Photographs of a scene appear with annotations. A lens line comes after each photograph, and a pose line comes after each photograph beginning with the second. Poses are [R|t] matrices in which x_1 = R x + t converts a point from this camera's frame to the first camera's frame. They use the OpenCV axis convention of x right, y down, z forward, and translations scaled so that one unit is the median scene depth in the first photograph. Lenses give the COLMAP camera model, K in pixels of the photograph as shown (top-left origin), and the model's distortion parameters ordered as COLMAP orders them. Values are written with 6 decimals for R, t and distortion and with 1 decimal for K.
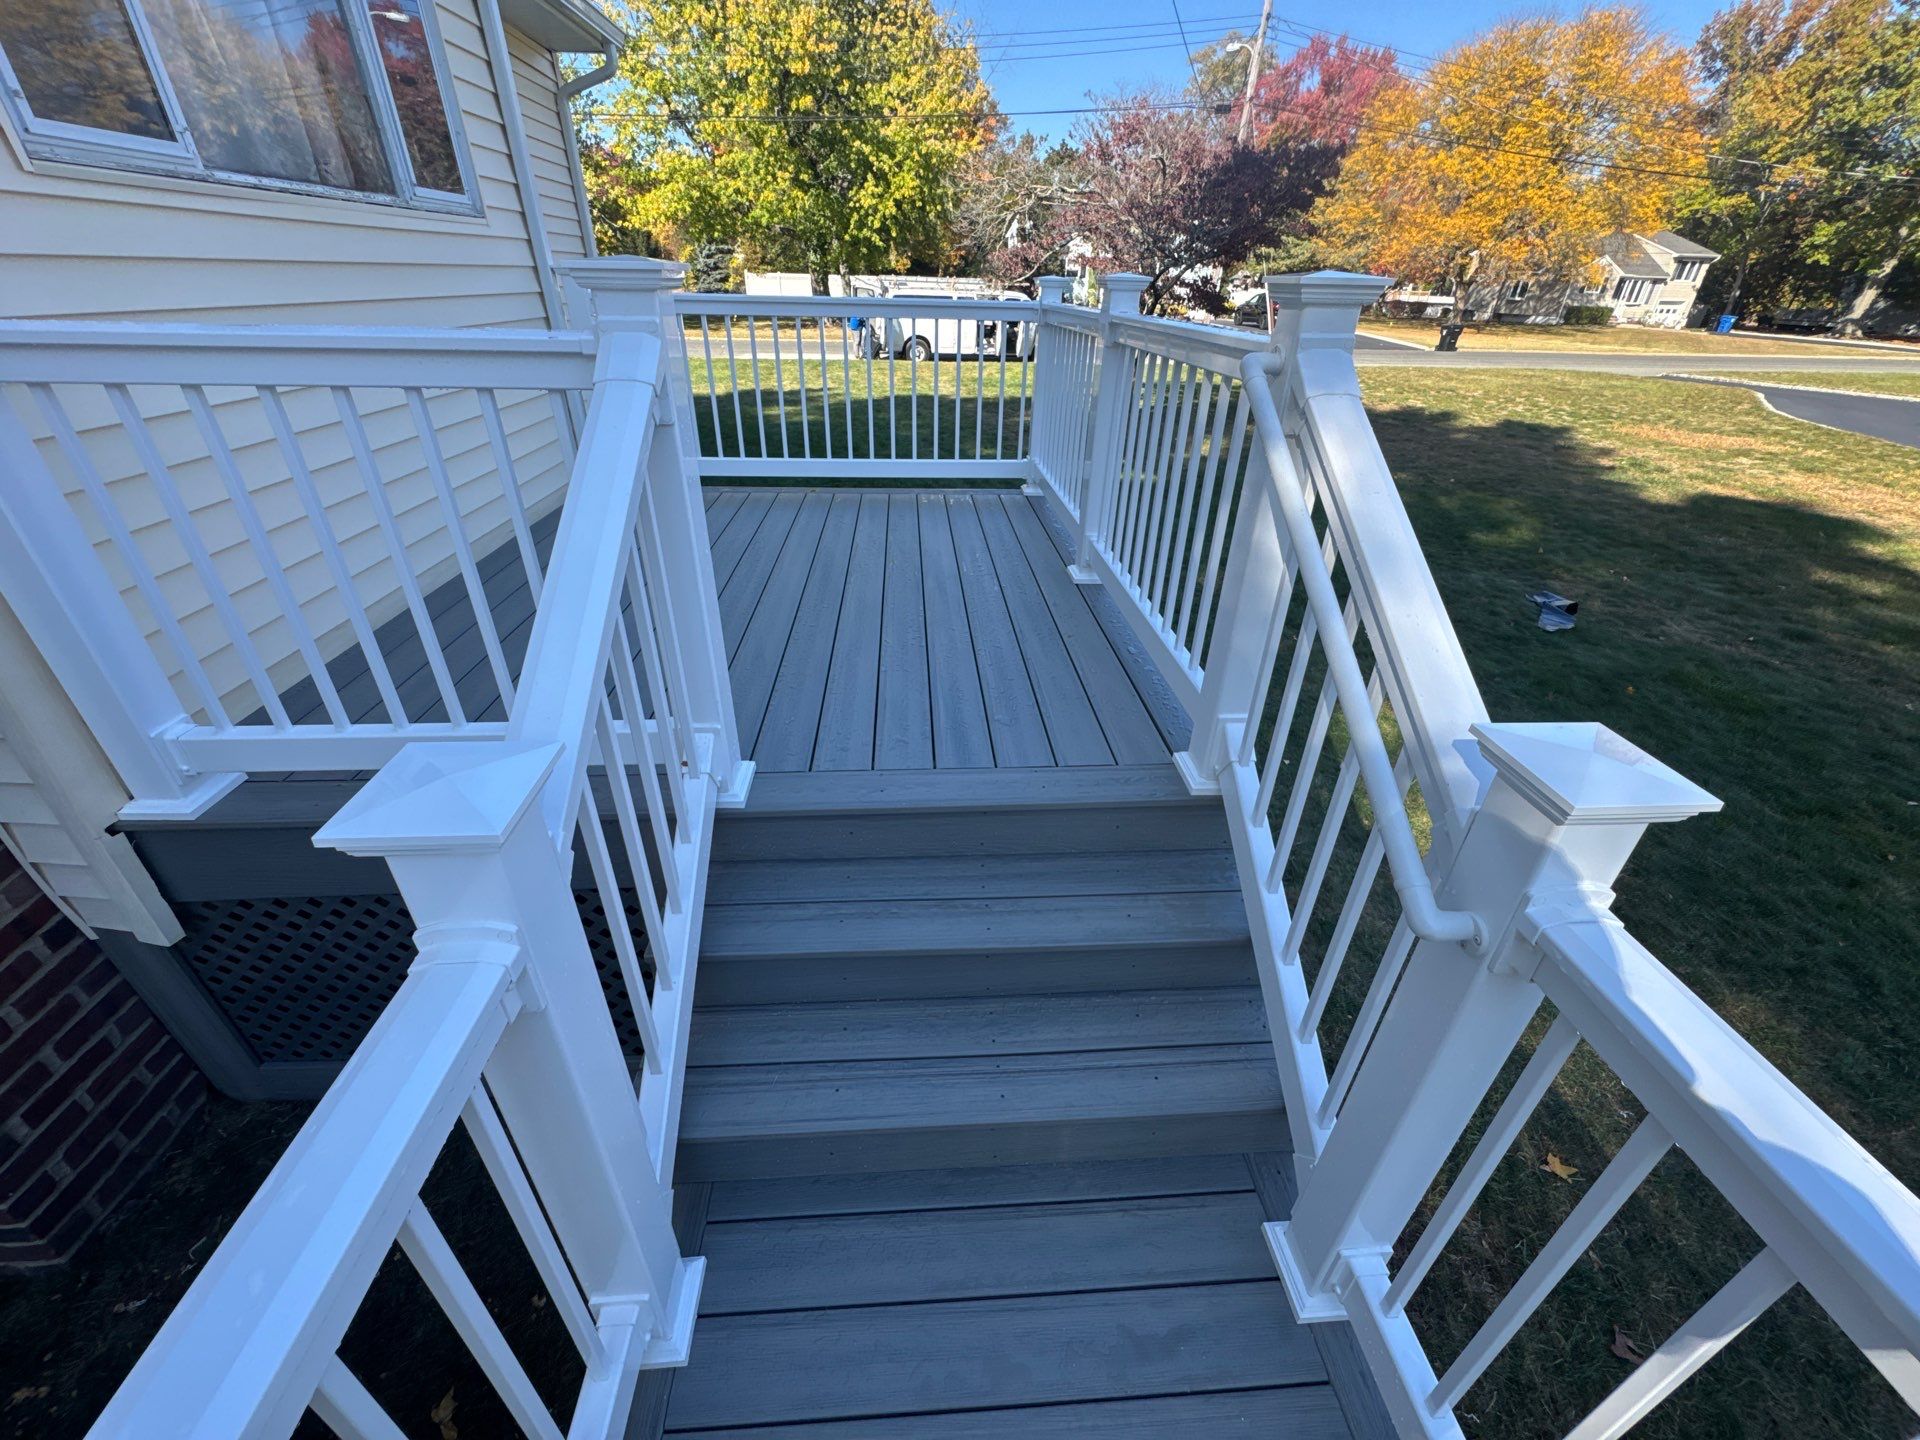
lens RADIAL K [[764.5, 0, 960.8], [0, 764.5, 720.7], [0, 0, 1]] dist [-0.004342, 0.000308]
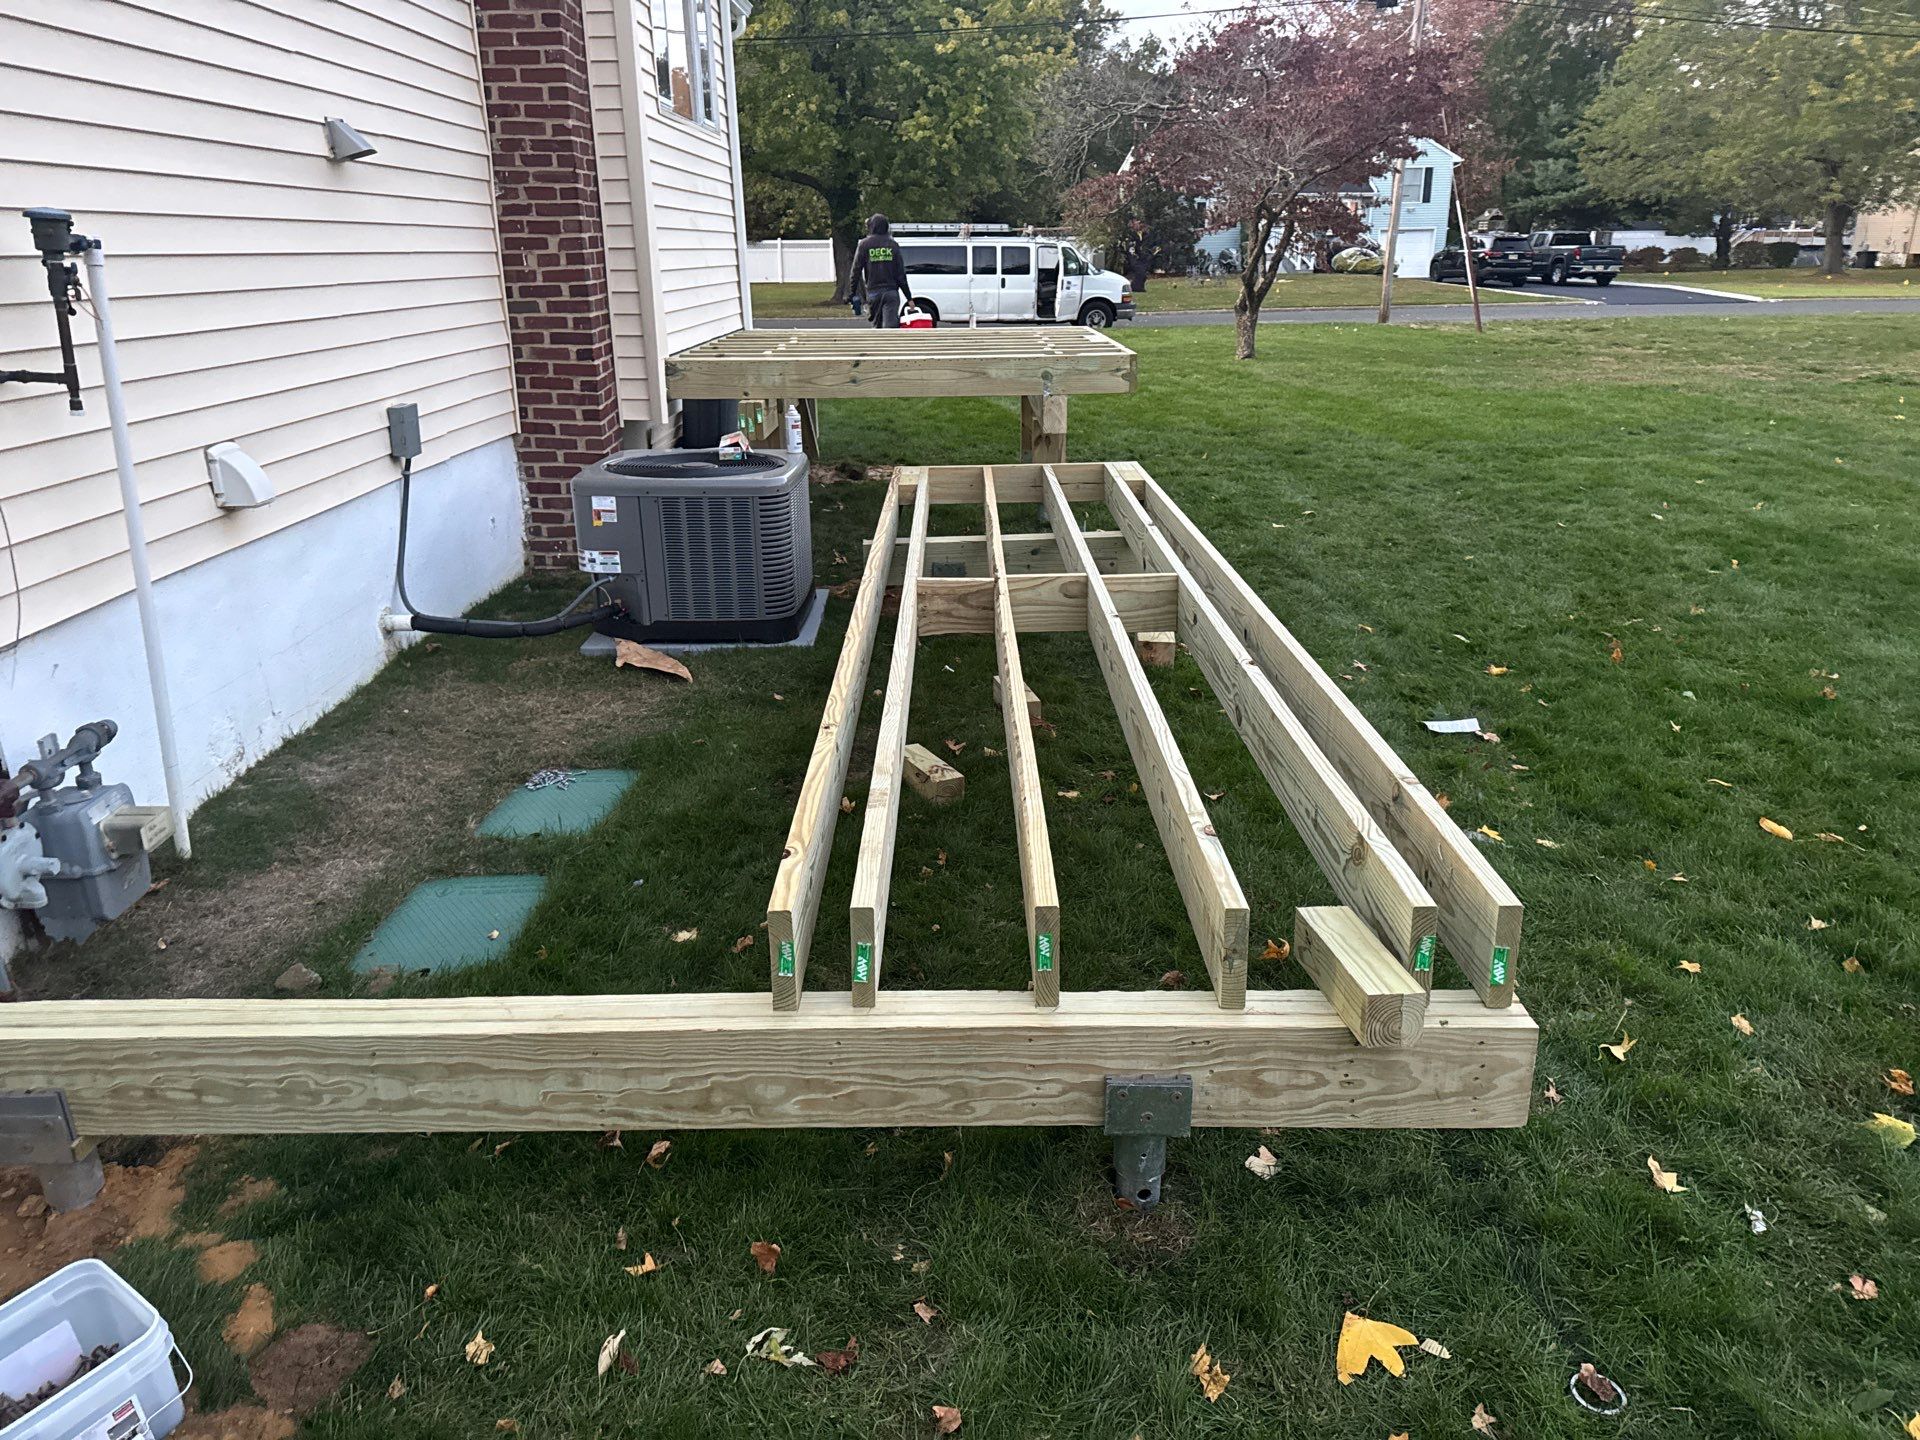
lens RADIAL K [[1352.6, 0, 954.3], [0, 1352.6, 729.8], [0, 0, 1]] dist [0.026856, -0.029870]
pose [[0.996988, -0.010061, -0.076903, 0.003665], [-0.004284, 0.982894, -0.184123, 0.061858], [0.077440, 0.183898, 0.979890, -0.086904]]
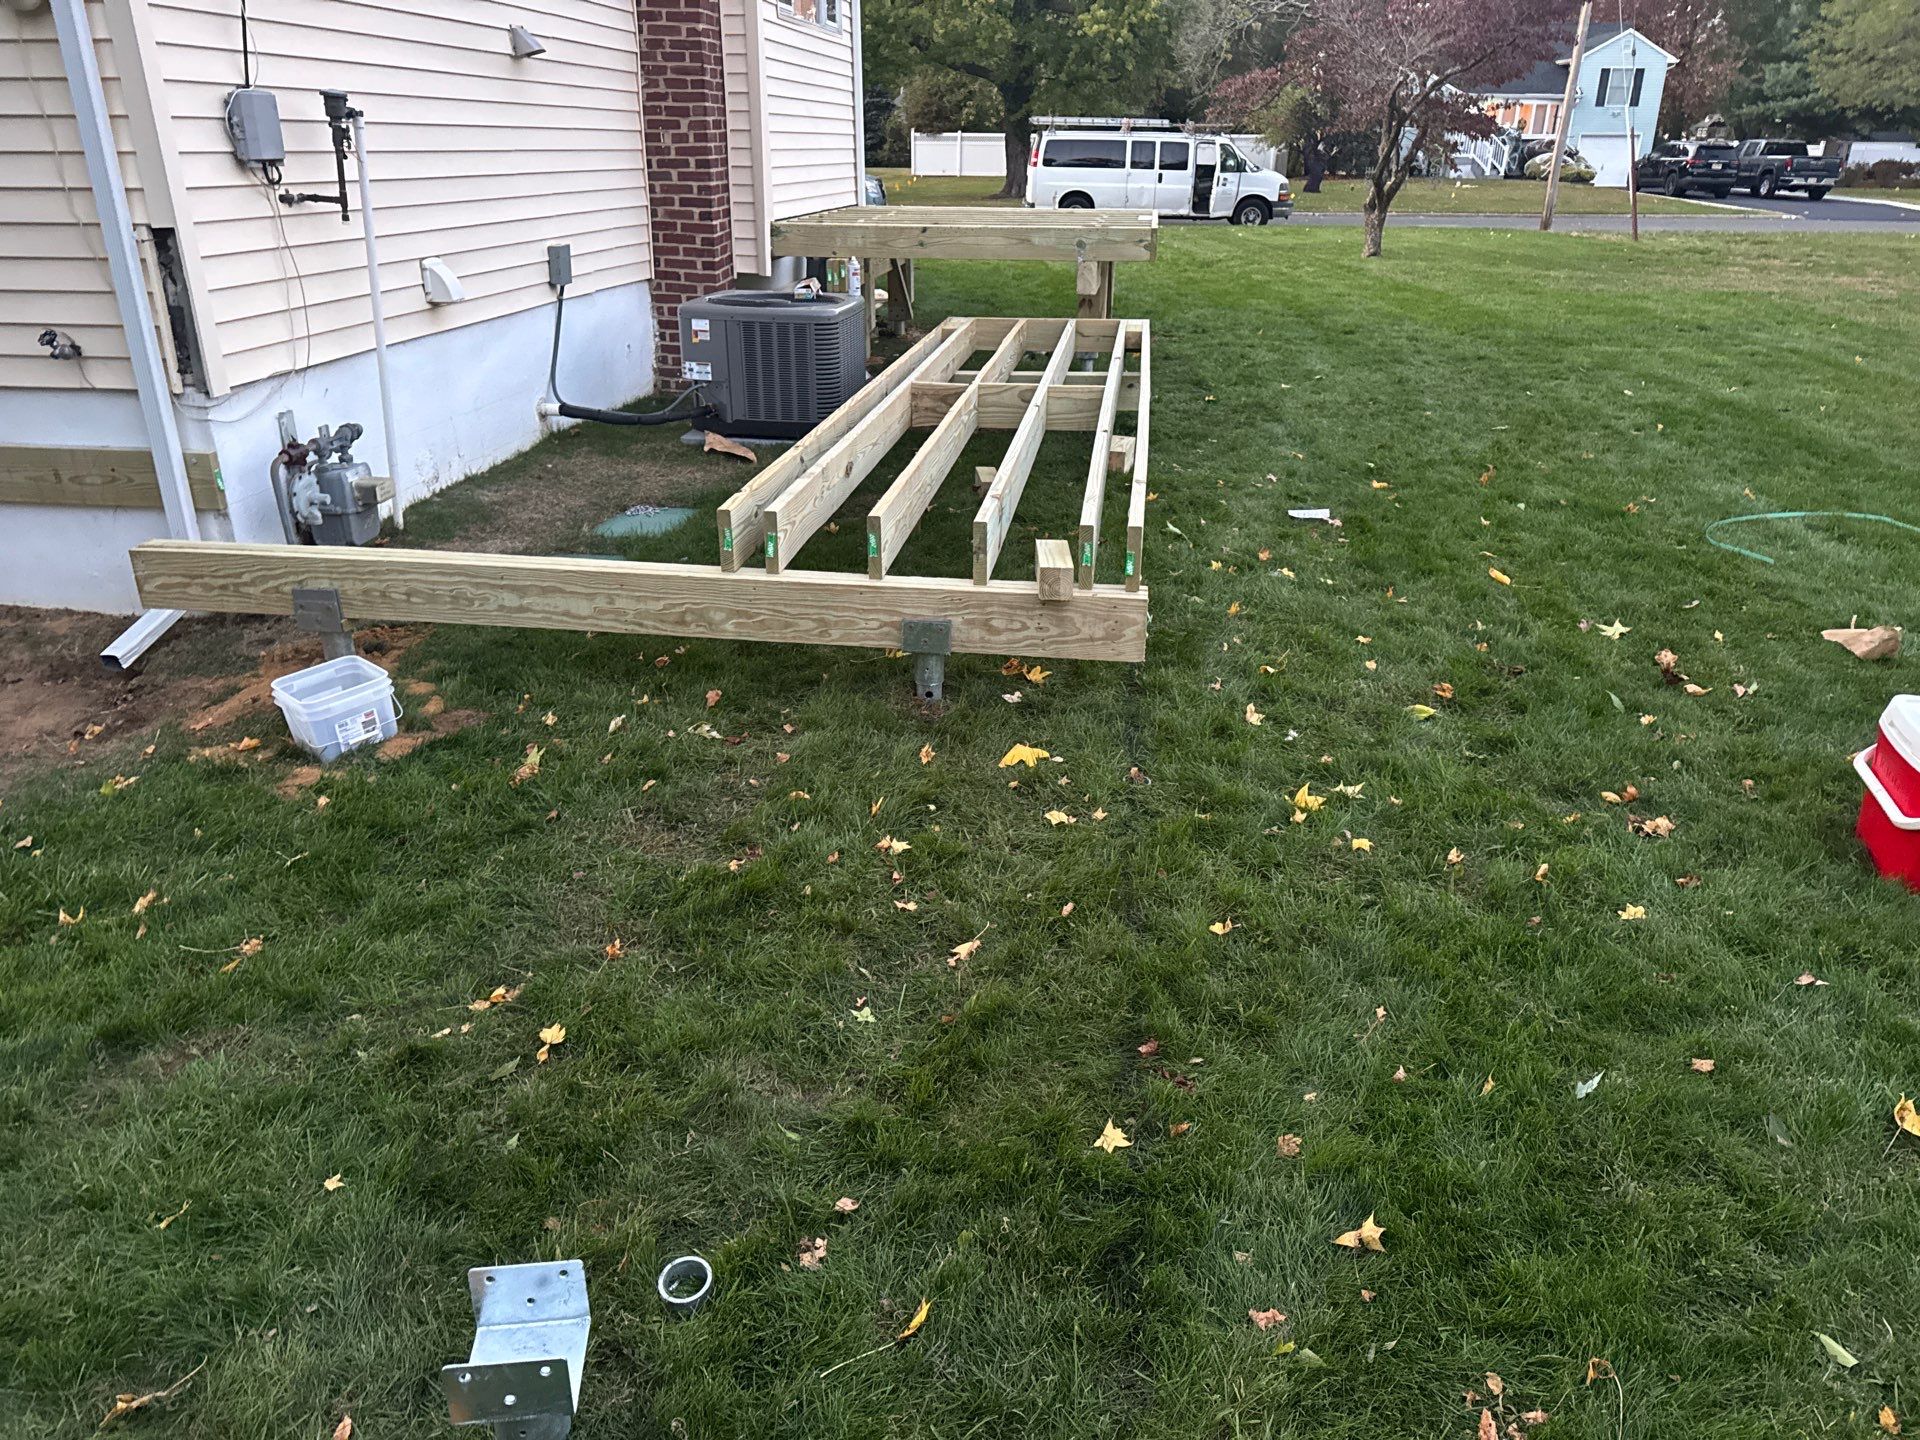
lens RADIAL K [[1352.6, 0, 959.2], [0, 1352.6, 728.7], [0, 0, 1]] dist [0.026856, -0.029870]
pose [[0.980105, 0.064003, -0.187879, 0.021559], [-0.086528, 0.989677, -0.114246, 0.078261], [0.178628, 0.128230, 0.975525, -0.112517]]
